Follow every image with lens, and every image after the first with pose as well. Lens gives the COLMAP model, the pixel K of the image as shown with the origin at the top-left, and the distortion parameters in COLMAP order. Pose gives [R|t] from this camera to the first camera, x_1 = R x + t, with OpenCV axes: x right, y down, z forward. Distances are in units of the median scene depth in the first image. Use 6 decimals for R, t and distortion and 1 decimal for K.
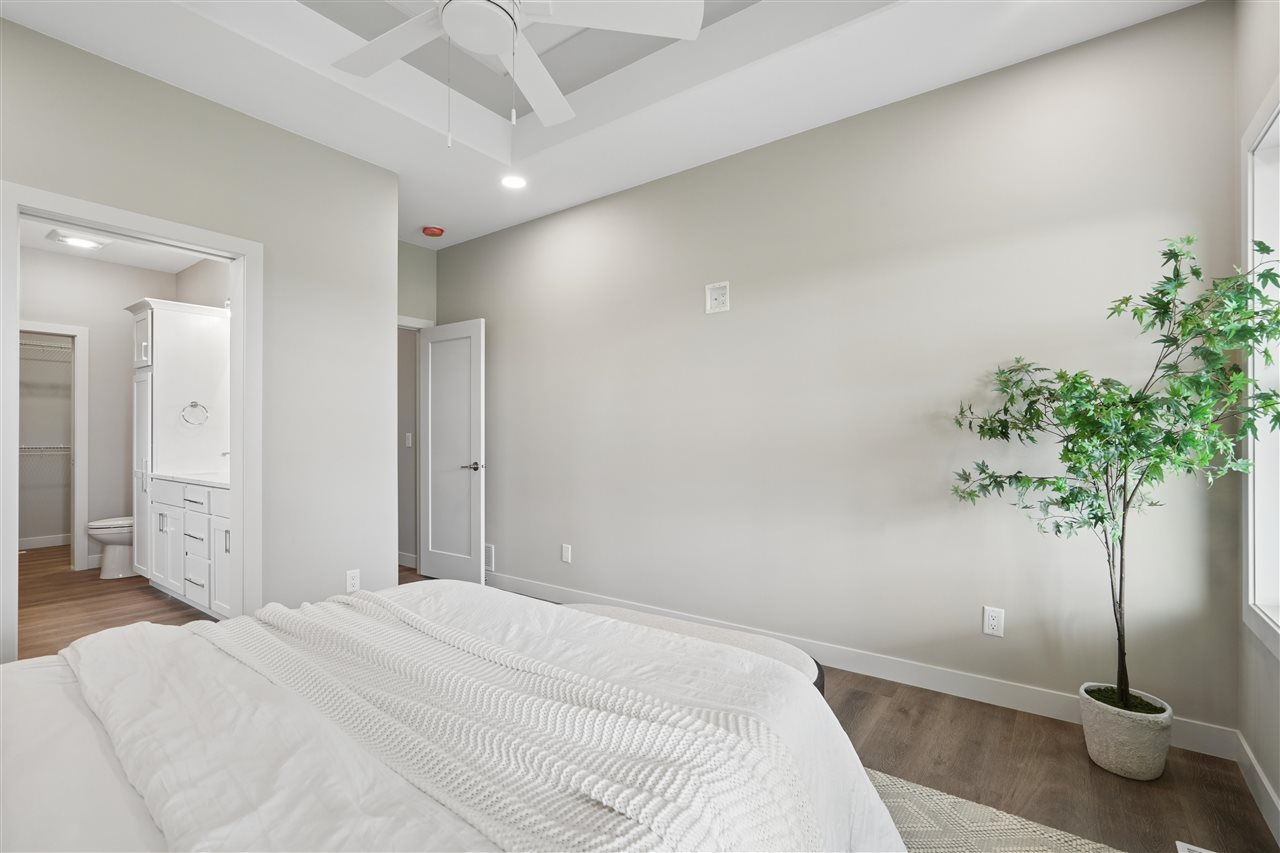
lens RADIAL K [[585.4, 0, 640.0], [0, 585.4, 426.5], [0, 0, 1]] dist [-0.003642, -0.000344]
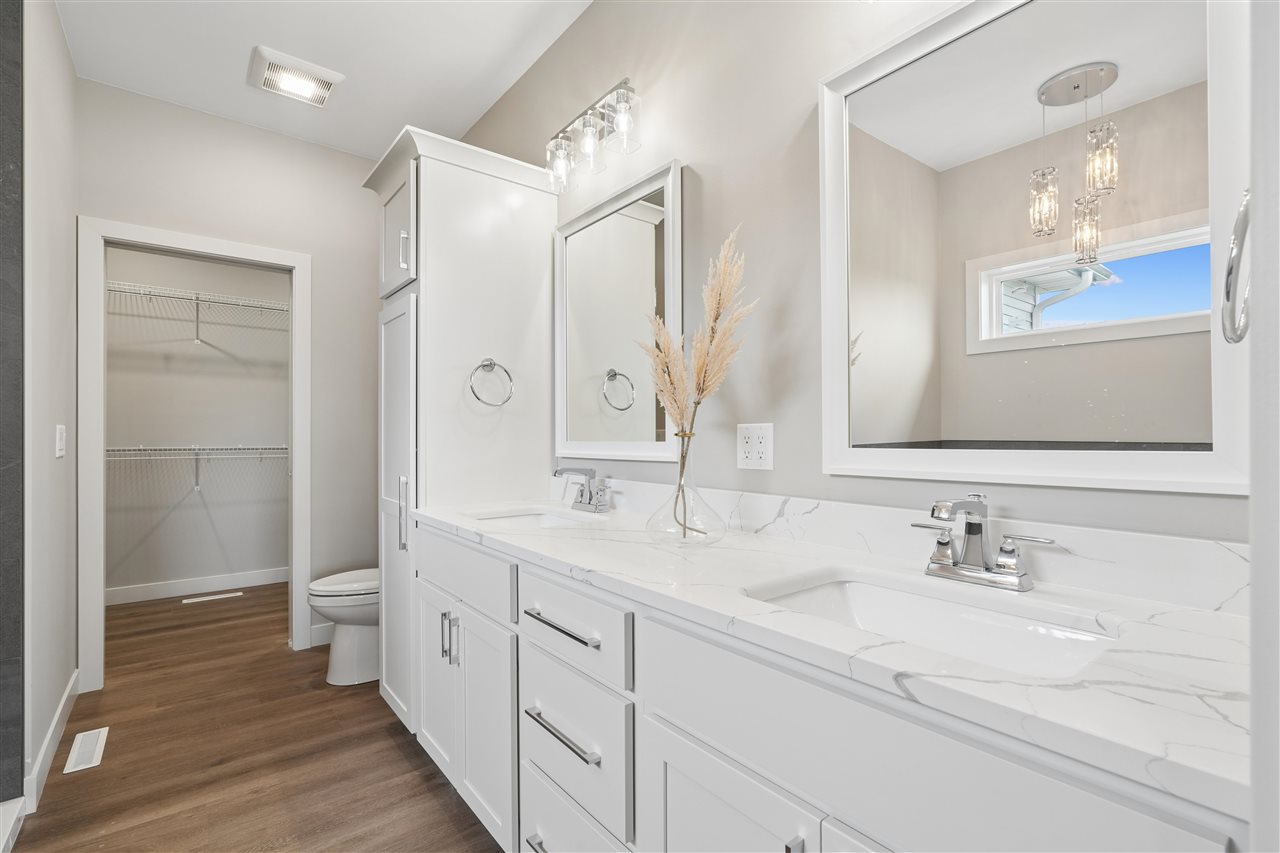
lens RADIAL K [[580.1, 0, 636.8], [0, 580.1, 427.8], [0, 0, 1]] dist [0.000469, 0.000539]
pose [[0.967105, 0.000344, -0.254378, -0.505117], [0.003039, 0.999912, 0.012903, 0.008889], [0.254360, -0.013252, 0.967019, 0.546696]]
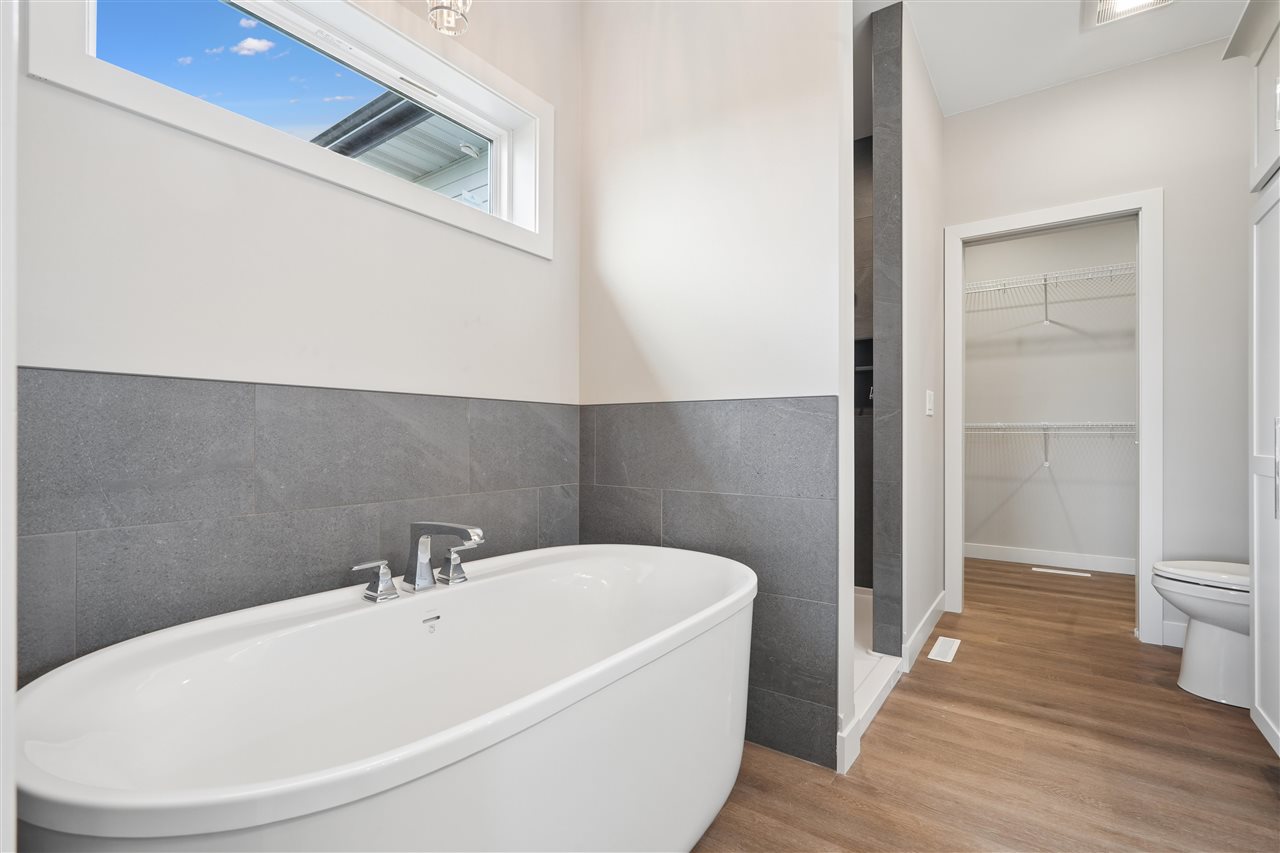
lens RADIAL K [[575.4, 0, 639.7], [0, 575.4, 432.4], [0, 0, 1]] dist [-0.002664, -0.000858]
pose [[0.015148, -0.009301, -0.999842, -0.479916], [0.006878, 0.999934, -0.009198, 0.063450], [0.999862, -0.006737, 0.015211, 0.573689]]
